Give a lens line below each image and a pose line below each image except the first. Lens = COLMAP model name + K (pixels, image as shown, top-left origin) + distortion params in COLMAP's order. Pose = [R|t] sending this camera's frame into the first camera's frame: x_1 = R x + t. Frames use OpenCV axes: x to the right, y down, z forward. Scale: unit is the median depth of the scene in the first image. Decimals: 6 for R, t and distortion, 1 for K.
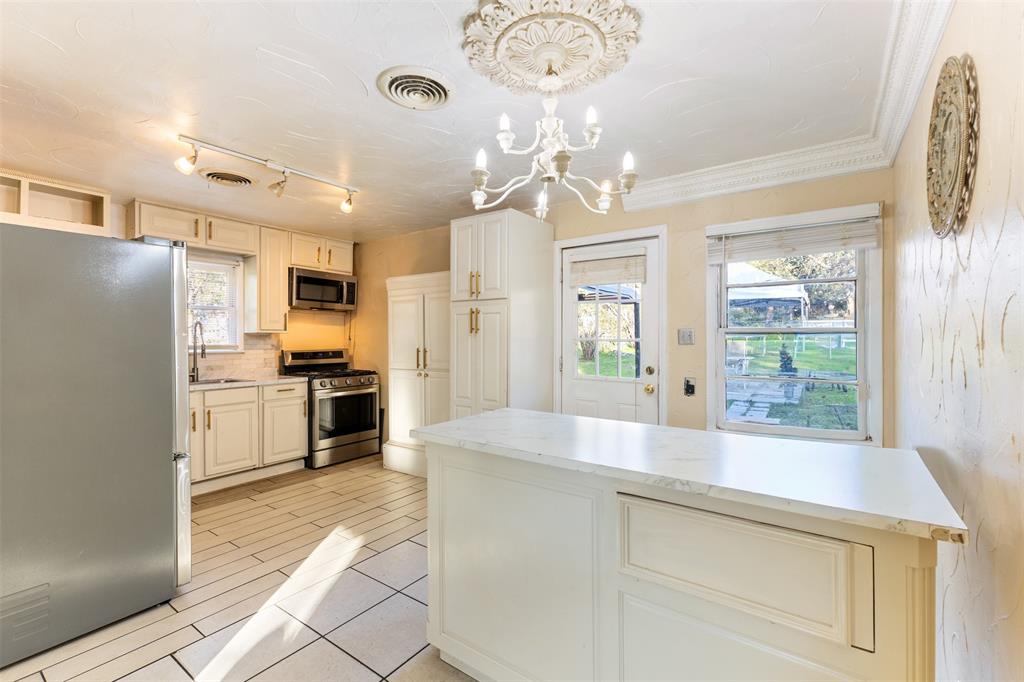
lens RADIAL K [[456.7, 0, 511.0], [0, 456.7, 335.6], [0, 0, 1]] dist [0.000015, -0.000166]
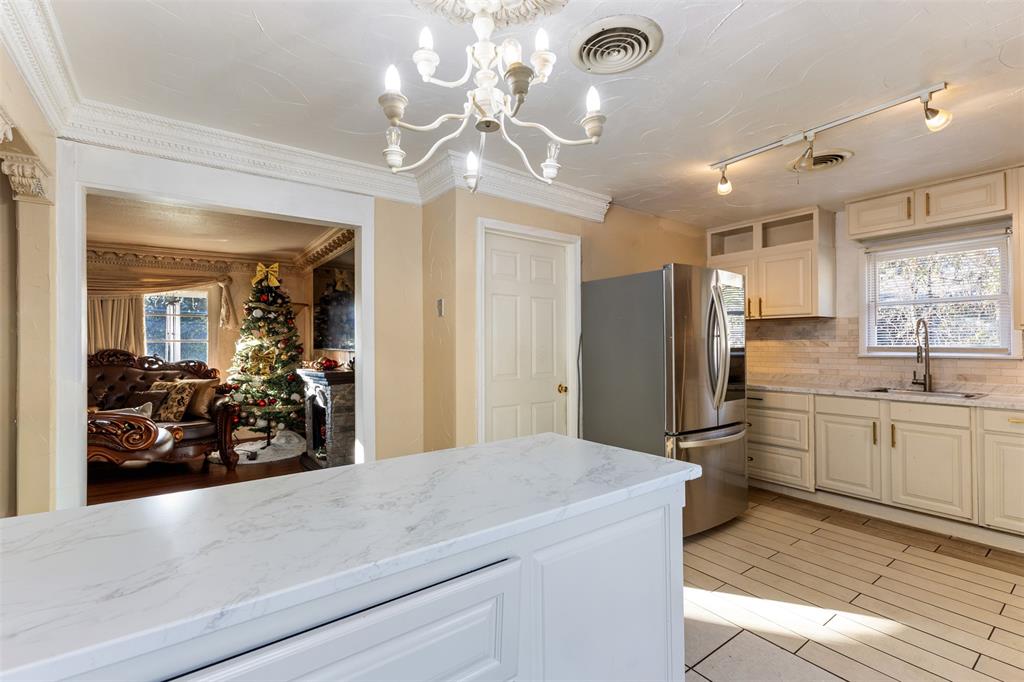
lens RADIAL K [[446.6, 0, 512.0], [0, 446.6, 341.0], [0, 0, 1]] dist [0.001390, -0.000010]
pose [[-0.323912, -0.004934, -0.946074, 0.277311], [0.007922, 0.999937, -0.007927, 0.008982], [0.946054, -0.010062, -0.323853, 0.485682]]
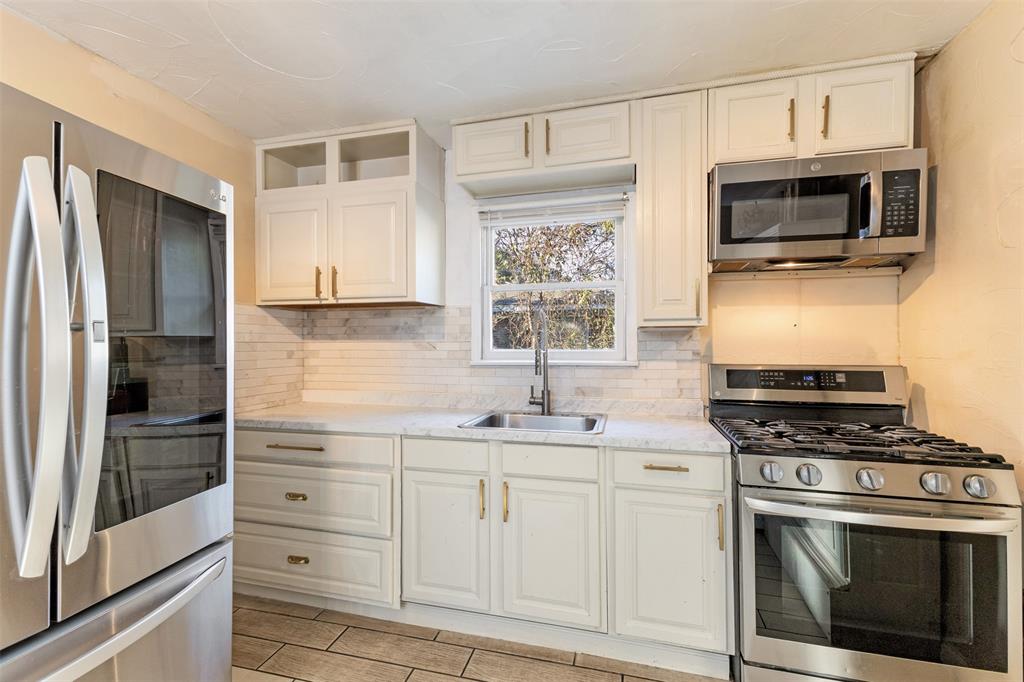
lens RADIAL K [[439.8, 0, 514.4], [0, 439.8, 337.8], [0, 0, 1]] dist [0.000873, -0.000789]
pose [[0.359005, -0.011615, -0.933264, -0.165975], [0.008211, 0.999923, -0.009286, 0.008400], [0.933300, -0.004330, 0.359072, 0.672340]]
